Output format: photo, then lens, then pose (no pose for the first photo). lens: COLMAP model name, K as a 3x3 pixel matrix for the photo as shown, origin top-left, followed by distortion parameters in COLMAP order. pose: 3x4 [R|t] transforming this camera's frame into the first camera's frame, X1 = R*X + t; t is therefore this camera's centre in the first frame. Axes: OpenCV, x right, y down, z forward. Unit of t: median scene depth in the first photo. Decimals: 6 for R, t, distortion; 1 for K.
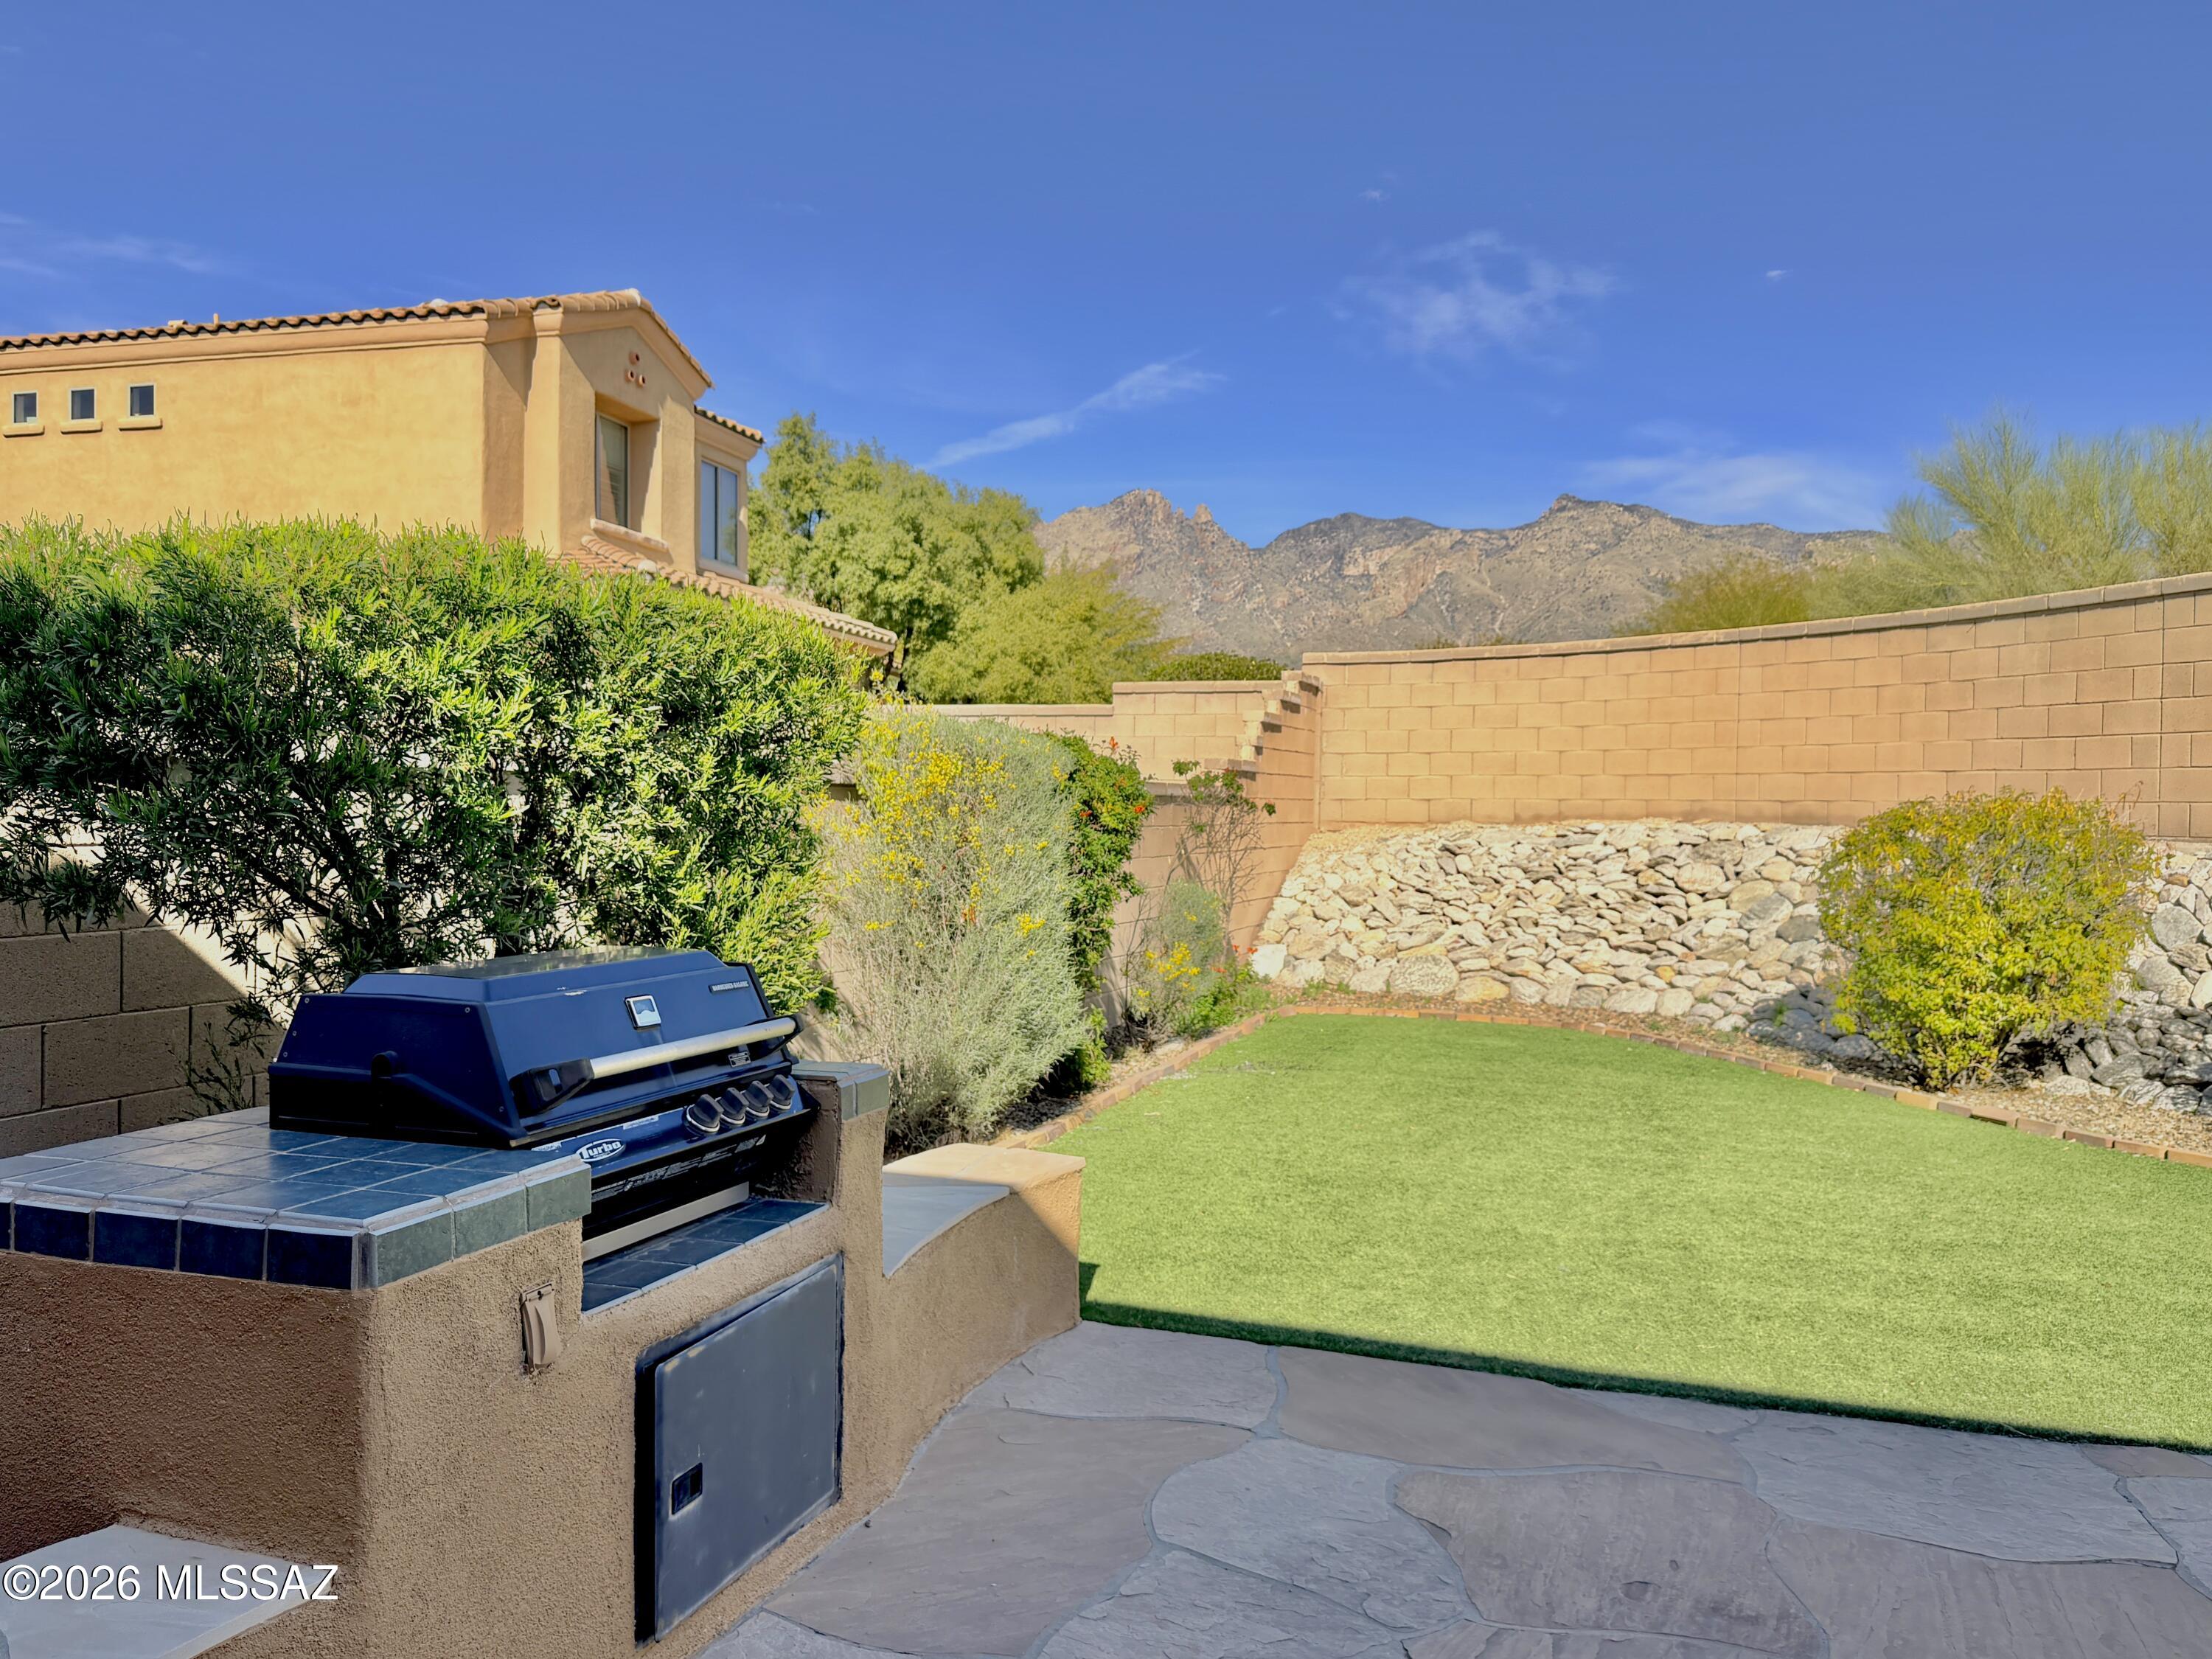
lens RADIAL K [[1612.1, 0, 1098.2], [0, 1612.1, 842.2], [0, 0, 1]] dist [0.119893, -0.197447]
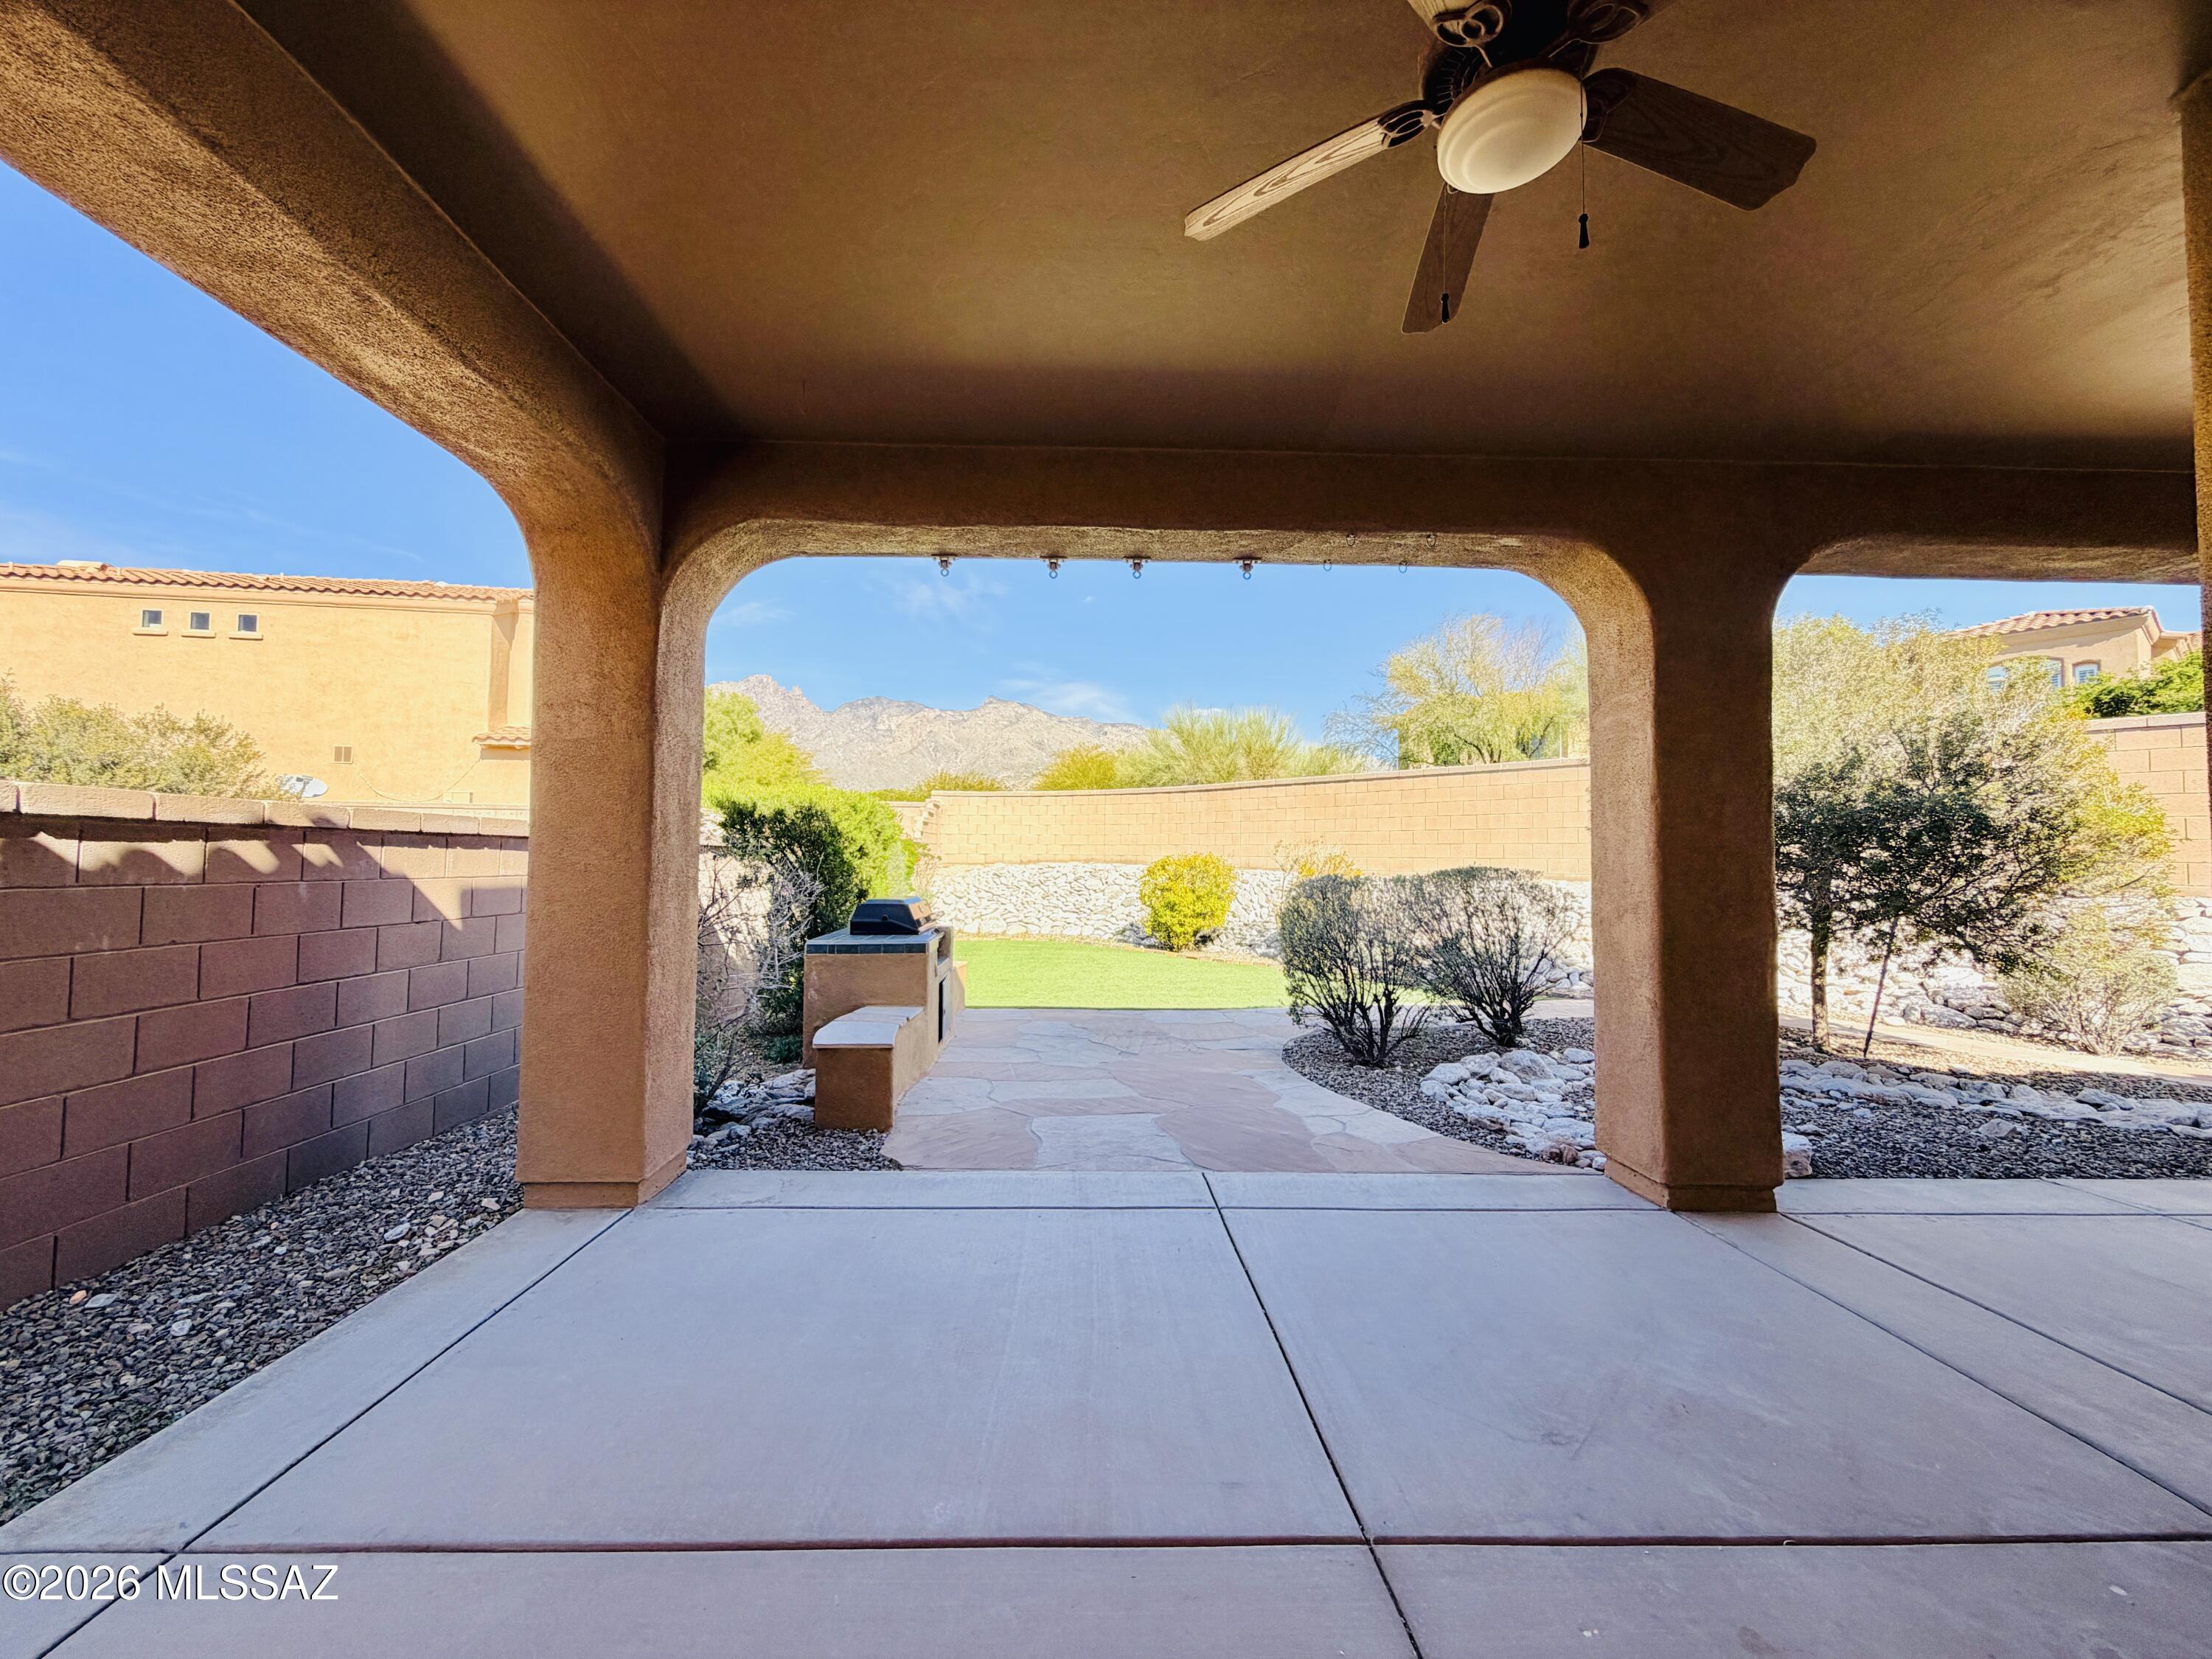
lens RADIAL K [[882.2, 0, 1097.9], [0, 882.2, 828.3], [0, 0, 1]] dist [0.001361, -0.000044]
pose [[0.917495, 0.011262, 0.397587, -0.168398], [0.008252, 0.998845, -0.047337, -0.000884], [-0.397661, 0.046712, 0.916343, -0.276120]]
